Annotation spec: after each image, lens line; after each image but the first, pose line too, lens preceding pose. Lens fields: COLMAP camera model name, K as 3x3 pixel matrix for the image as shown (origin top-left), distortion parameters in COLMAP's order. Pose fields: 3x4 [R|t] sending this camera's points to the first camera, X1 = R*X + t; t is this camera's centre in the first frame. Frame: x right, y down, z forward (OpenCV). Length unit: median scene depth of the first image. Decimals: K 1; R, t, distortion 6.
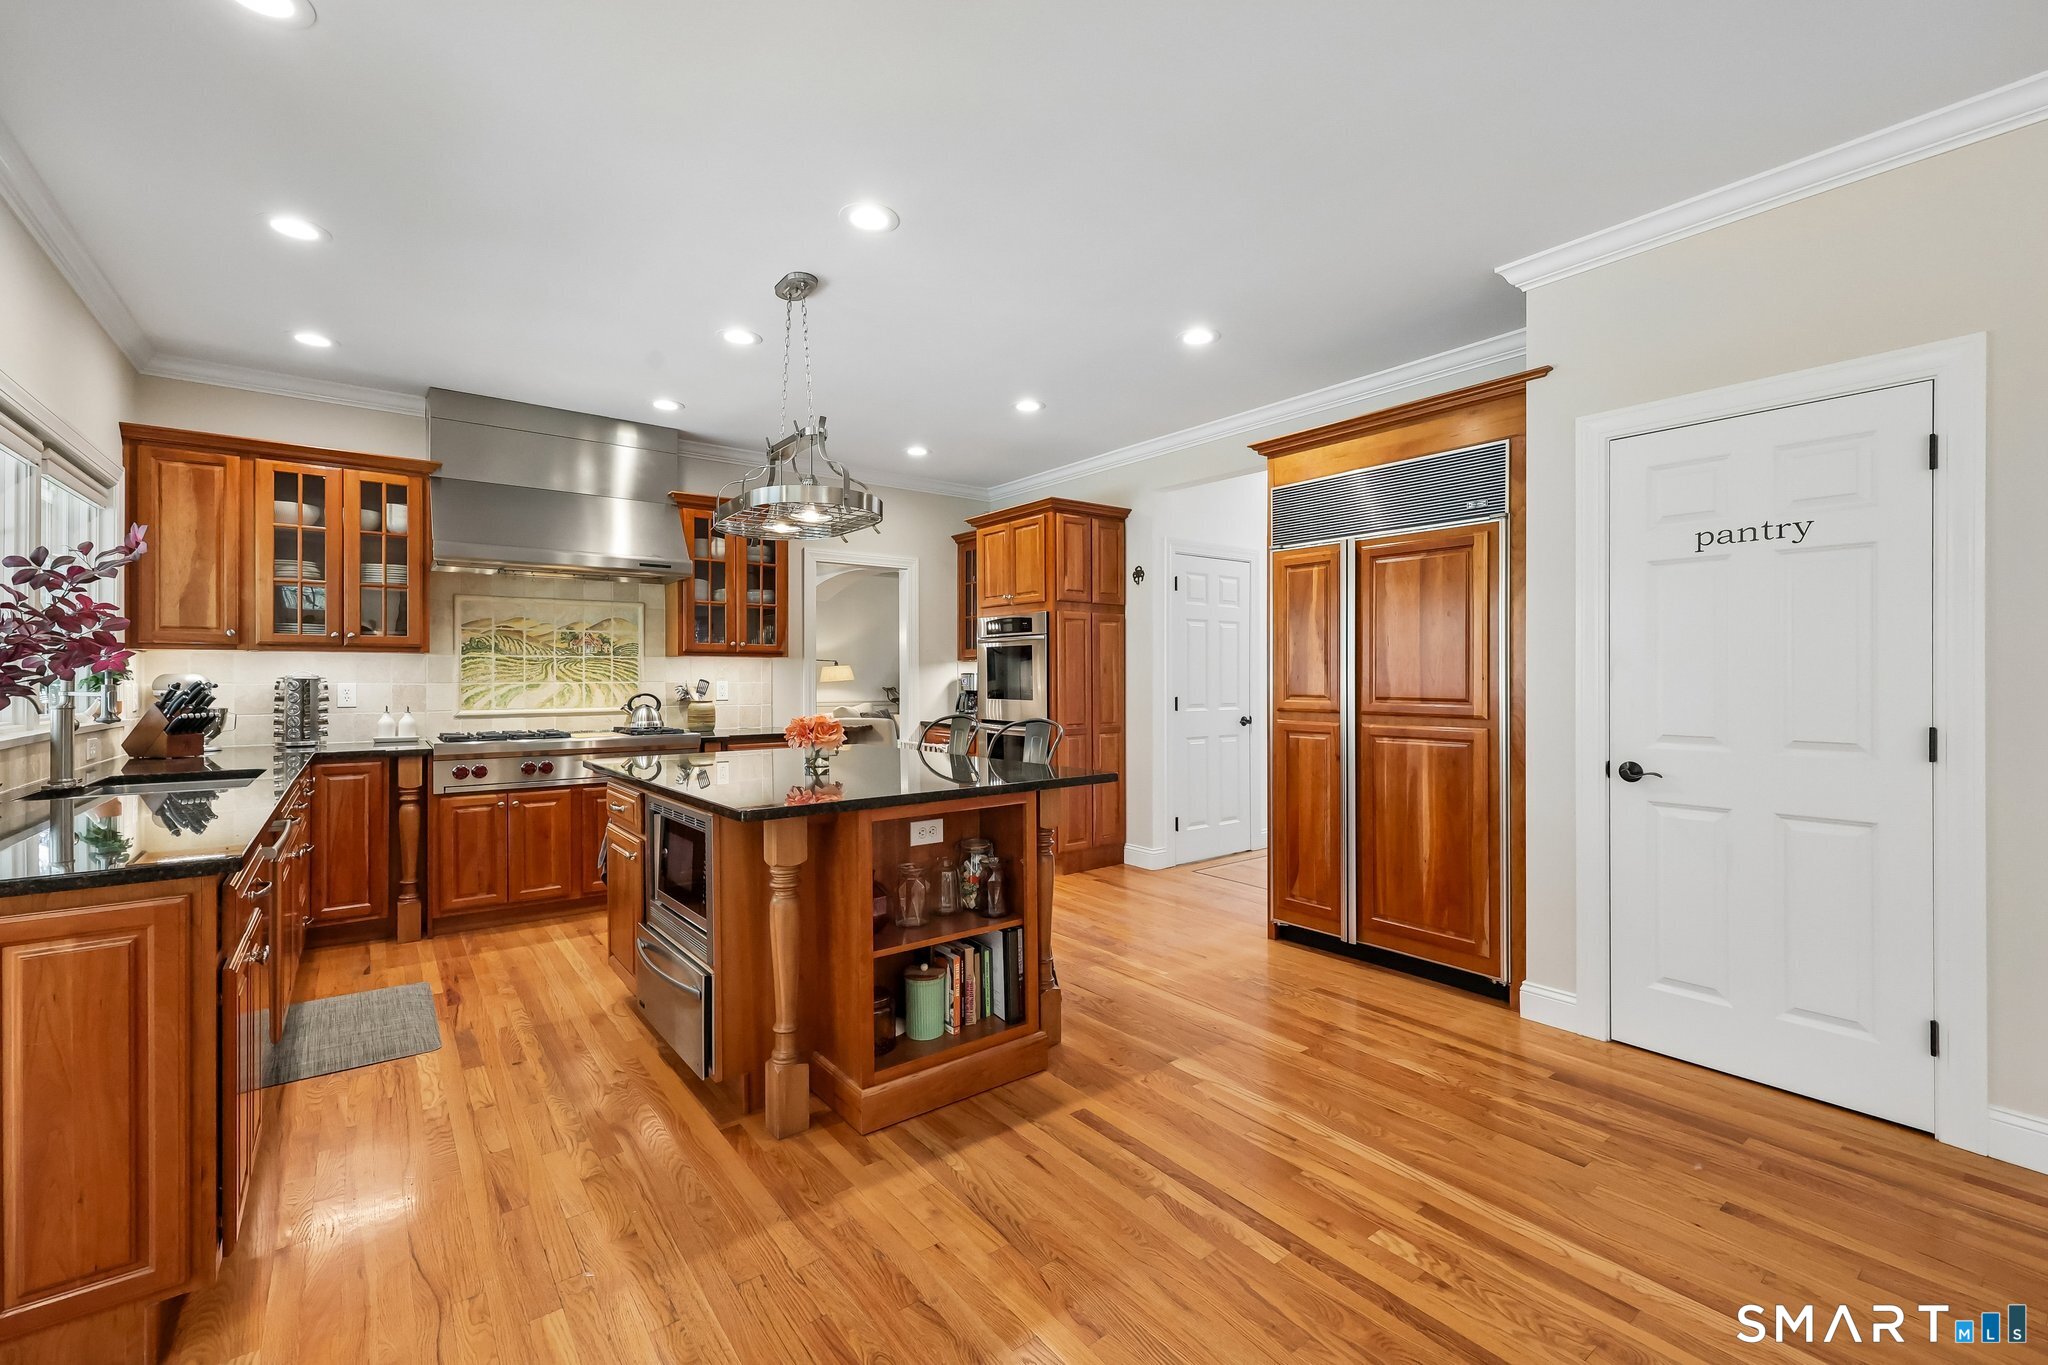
lens RADIAL K [[854.5, 0, 1090.1], [0, 854.5, 668.0], [0, 0, 1]] dist [-0.003652, -0.000247]
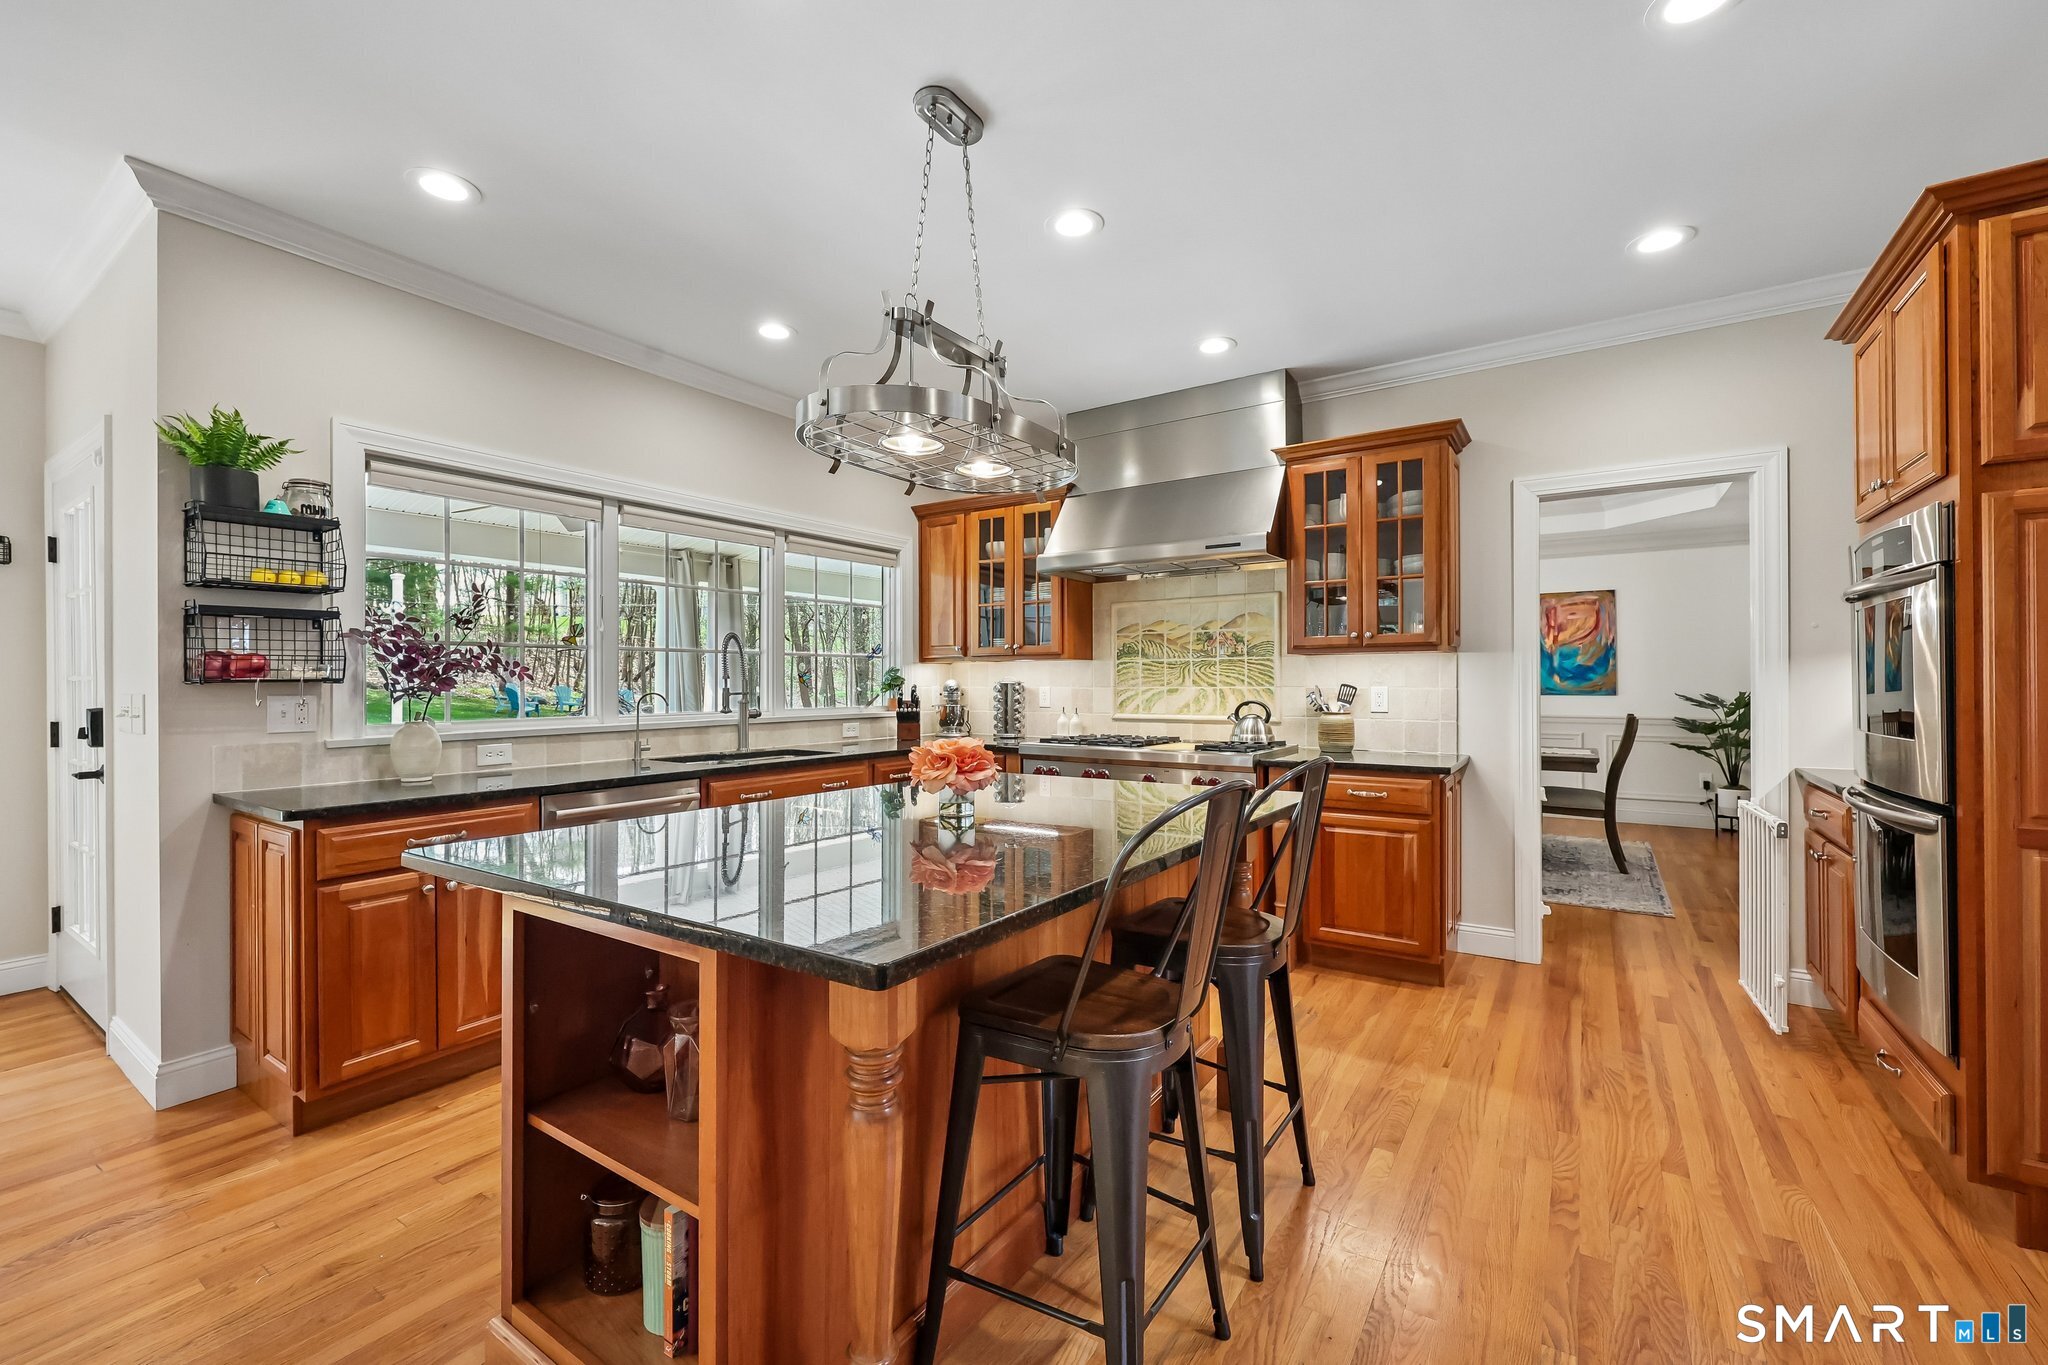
lens RADIAL K [[854.5, 0, 1035.7], [0, 854.5, 675.8], [0, 0, 1]] dist [-0.003652, -0.000247]
pose [[0.263171, -0.007705, -0.964718, 0.269408], [0.013933, 0.999894, -0.004185, 0.007049], [0.964649, -0.012340, 0.263251, 0.708598]]
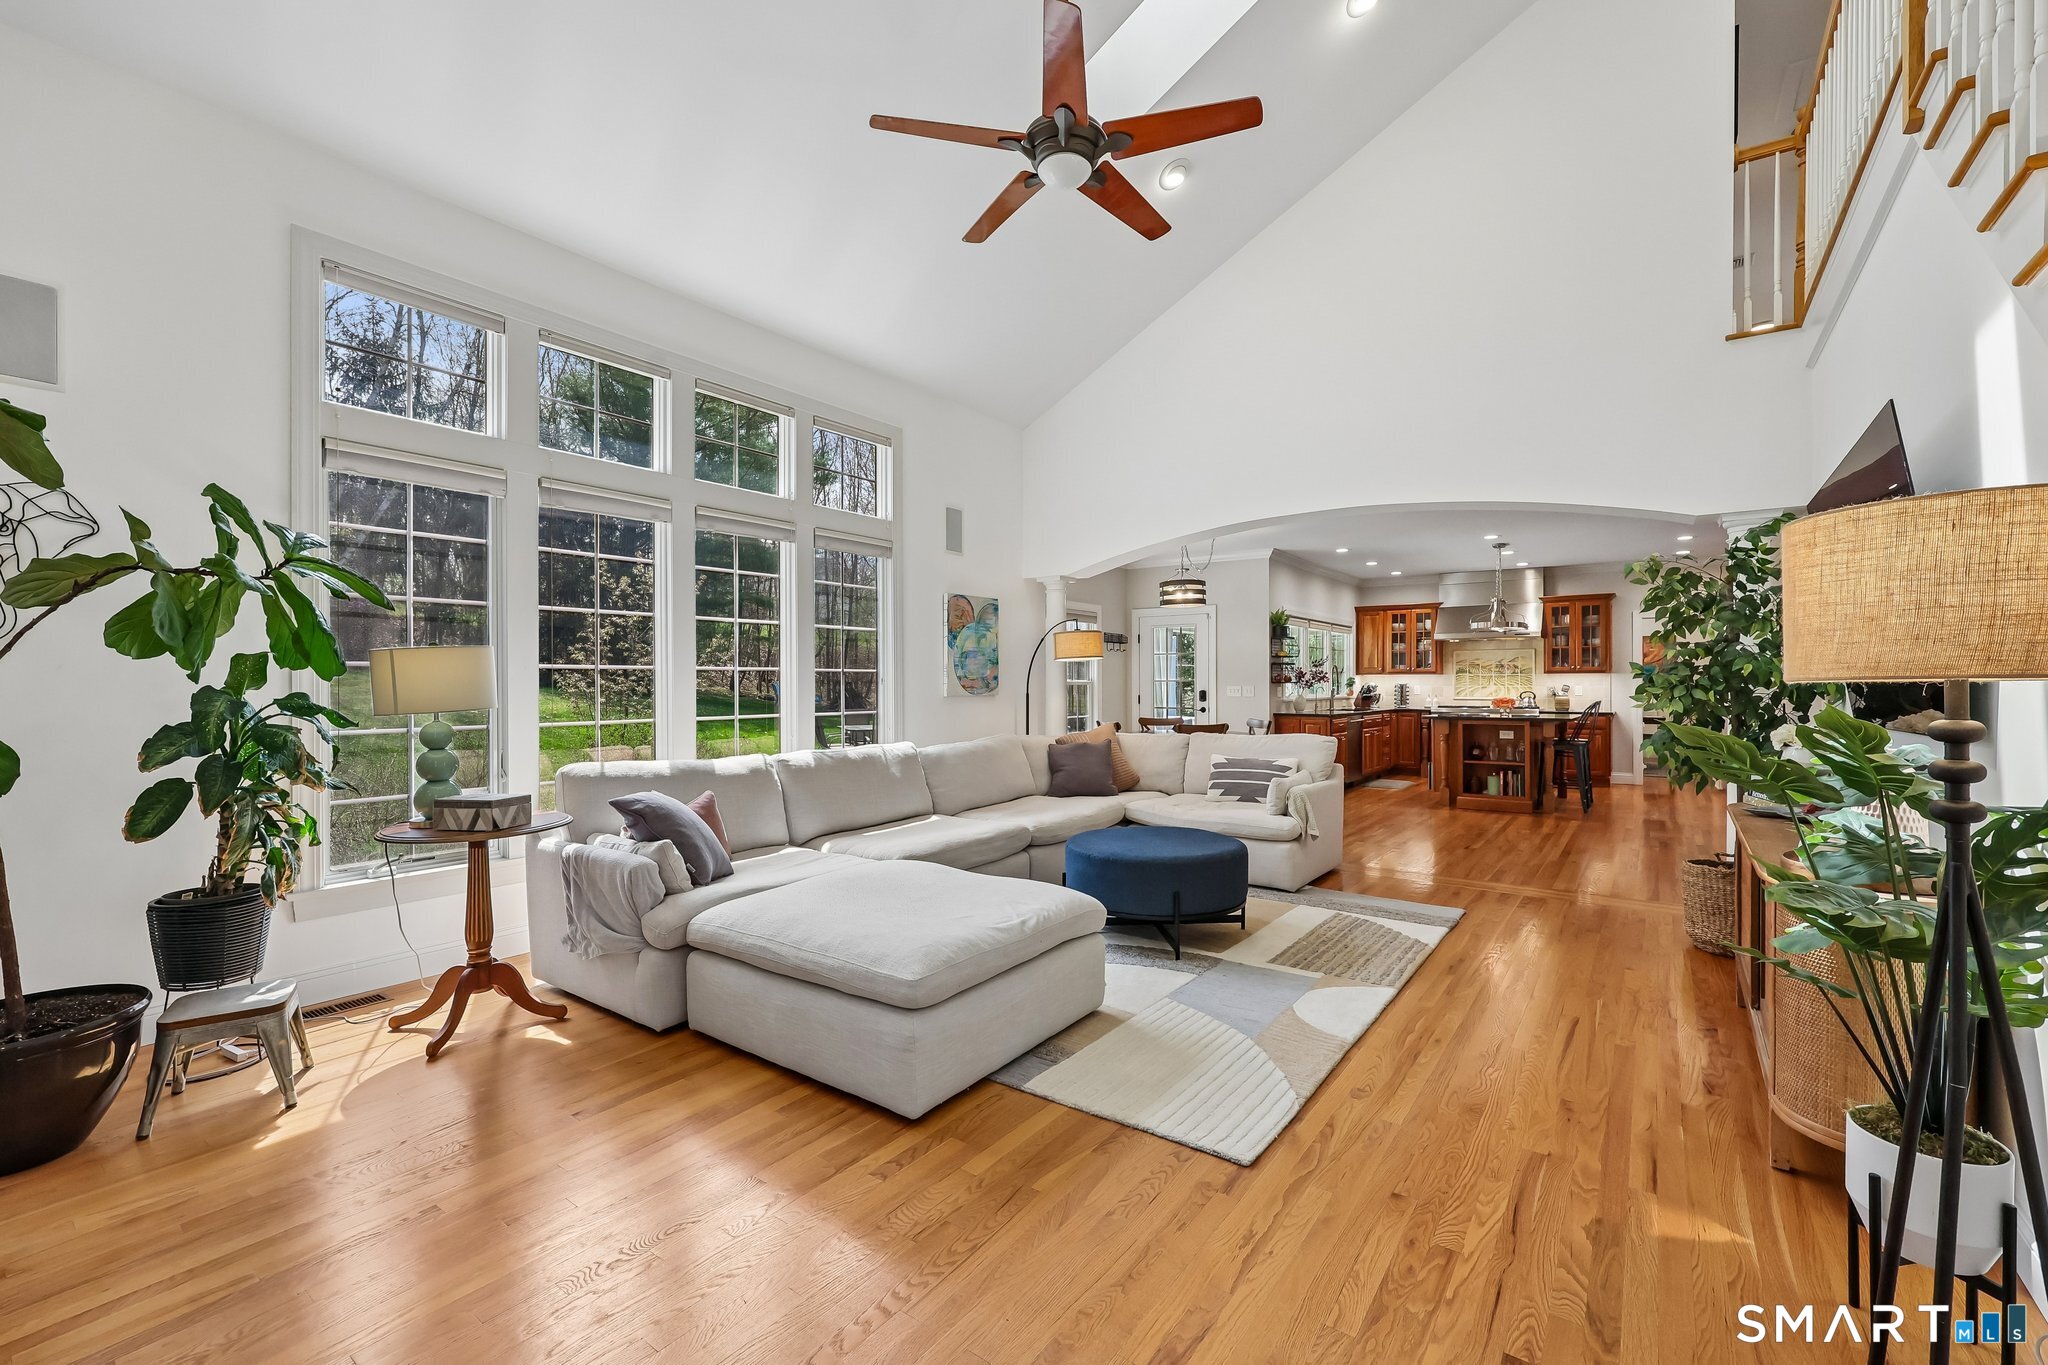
lens RADIAL K [[854.5, 0, 1021.1], [0, 854.5, 683.7], [0, 0, 1]] dist [-0.003652, -0.000247]
pose [[0.225733, -0.002484, -0.974186, 1.566401], [0.008946, 0.999960, -0.000477, 0.000497], [0.974148, -0.008608, 0.225746, -0.886252]]
